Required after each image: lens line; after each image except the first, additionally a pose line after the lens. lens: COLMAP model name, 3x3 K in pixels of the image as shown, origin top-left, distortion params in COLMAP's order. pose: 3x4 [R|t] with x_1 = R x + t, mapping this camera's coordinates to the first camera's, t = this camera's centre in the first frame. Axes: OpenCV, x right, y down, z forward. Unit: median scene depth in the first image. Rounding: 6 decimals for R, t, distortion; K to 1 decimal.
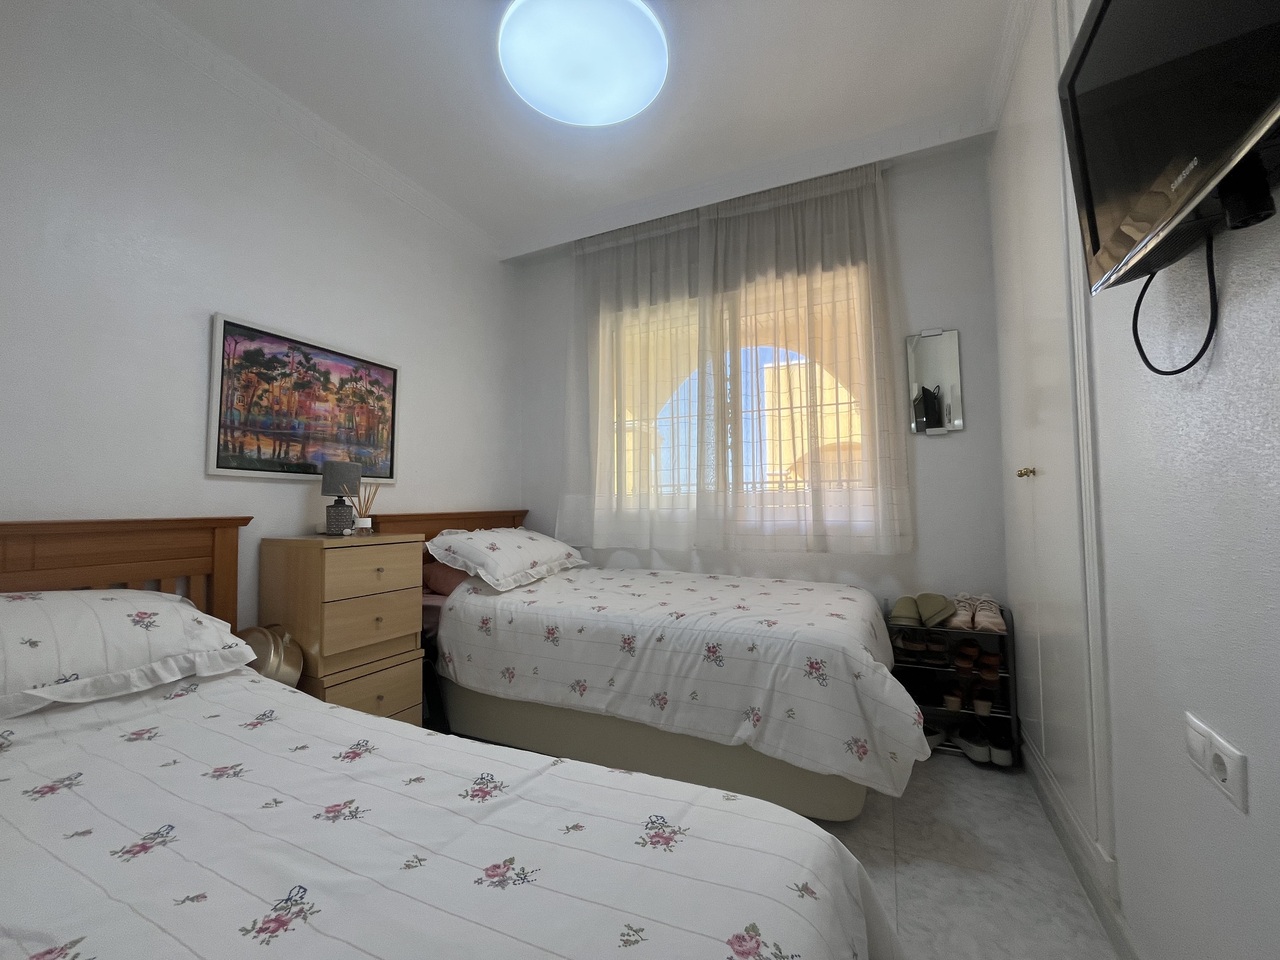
lens RADIAL K [[520.6, 0, 635.4], [0, 520.6, 476.8], [0, 0, 1]] dist [-0.001431, -0.000594]
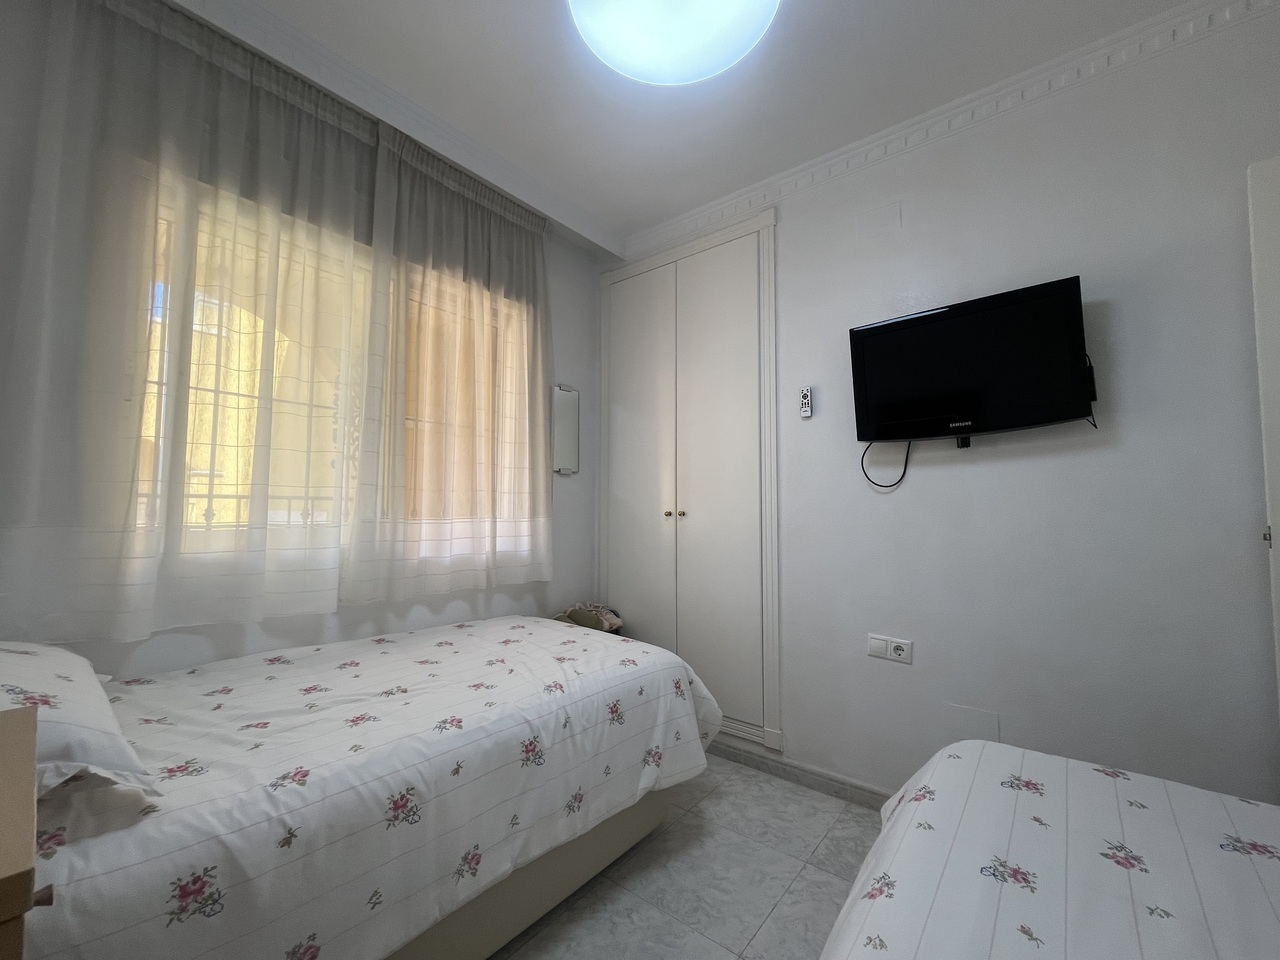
lens RADIAL K [[520.6, 0, 637.2], [0, 520.6, 483.9], [0, 0, 1]] dist [-0.001431, -0.000594]
pose [[0.243473, 0.057888, 0.968179, -0.598746], [-0.054985, 0.997436, -0.045810, -0.016407], [-0.968348, -0.042082, 0.246031, 0.608791]]
